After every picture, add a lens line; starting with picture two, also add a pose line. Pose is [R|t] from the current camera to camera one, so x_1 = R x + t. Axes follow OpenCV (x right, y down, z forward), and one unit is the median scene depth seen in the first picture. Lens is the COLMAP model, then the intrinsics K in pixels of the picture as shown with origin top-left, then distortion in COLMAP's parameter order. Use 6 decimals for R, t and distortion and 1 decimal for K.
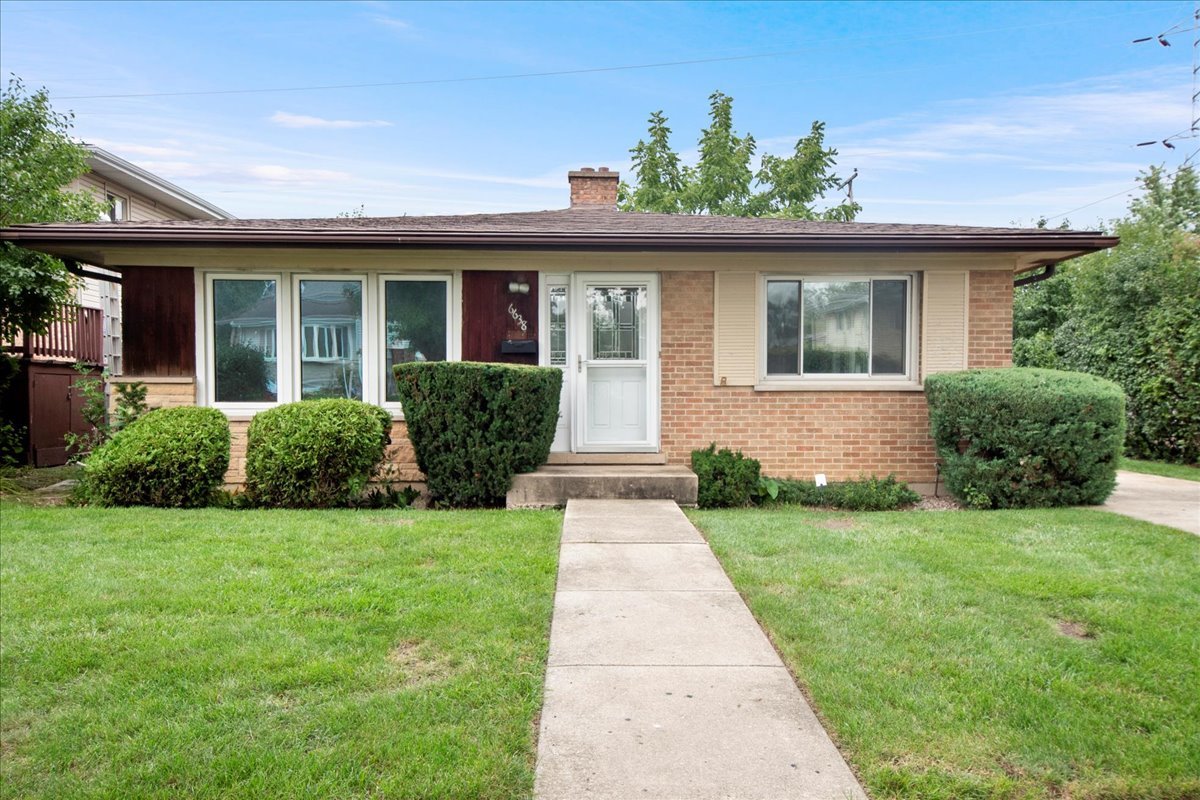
lens RADIAL K [[540.4, 0, 599.0], [0, 540.4, 413.5], [0, 0, 1]] dist [0.005496, 0.000207]
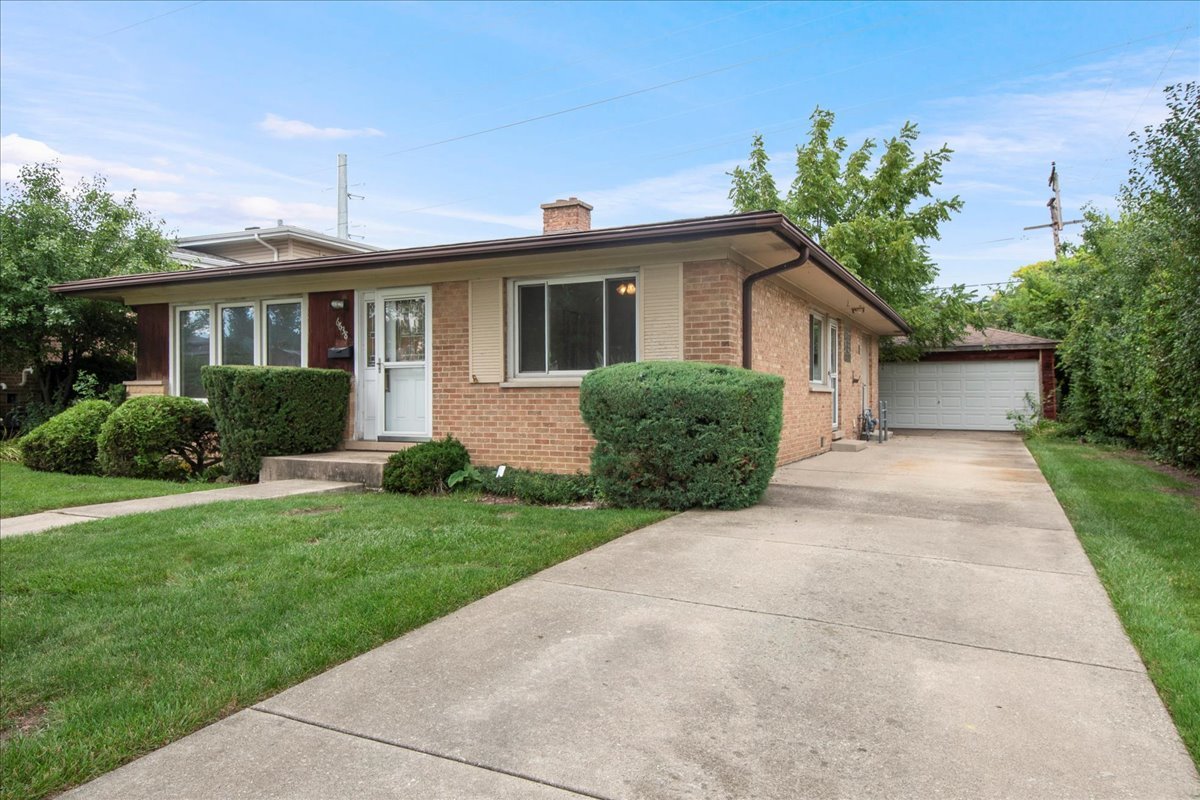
lens RADIAL K [[461.1, 0, 600.0], [0, 461.1, 400.0], [0, 0, 1]] dist [-0.000972, -0.000122]
pose [[0.966385, 0.000463, -0.257097, 0.715262], [-0.006466, 0.999726, -0.022503, 0.002889], [0.257016, 0.023409, 0.966124, 0.157323]]
